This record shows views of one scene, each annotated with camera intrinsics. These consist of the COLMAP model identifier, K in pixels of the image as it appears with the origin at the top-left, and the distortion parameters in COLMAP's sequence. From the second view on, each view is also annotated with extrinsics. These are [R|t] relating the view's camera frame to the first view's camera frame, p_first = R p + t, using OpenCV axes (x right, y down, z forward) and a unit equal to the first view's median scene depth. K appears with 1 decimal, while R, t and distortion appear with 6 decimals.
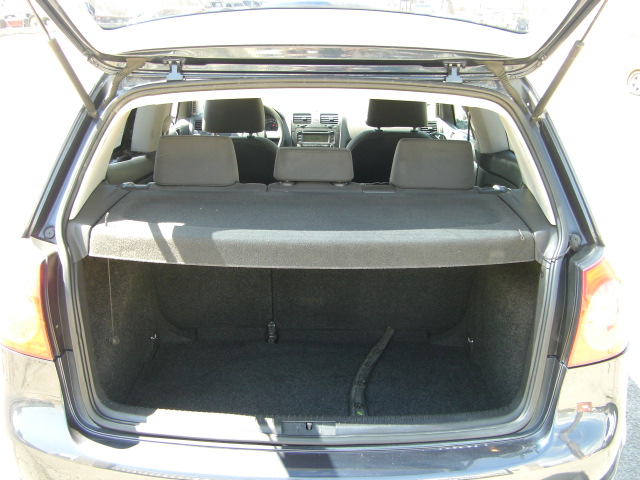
lens RADIAL K [[715.5, 0, 320.5], [0, 715.5, 239.5], [0, 0, 1]] dist [-0.137637, 0.000000]
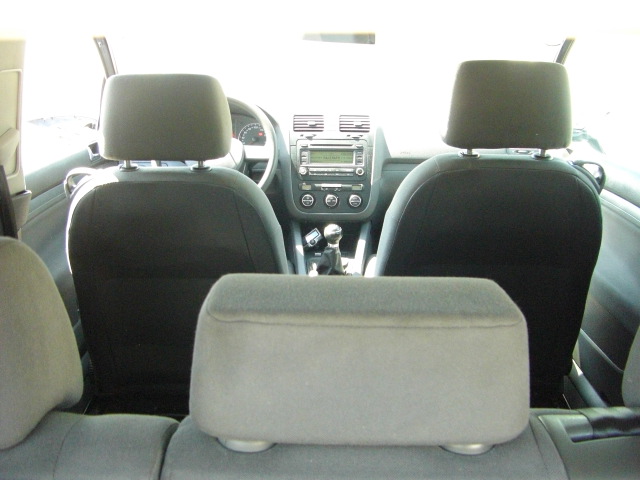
lens RADIAL K [[768.4, 0, 320.8], [0, 768.4, 239.4], [0, 0, 1]] dist [-0.163488, 0.000000]
pose [[0.999959, -0.000027, -0.009102, -0.009891], [-0.000007, 0.999993, -0.003735, -0.072369], [0.009102, 0.003735, 0.999952, 0.372493]]
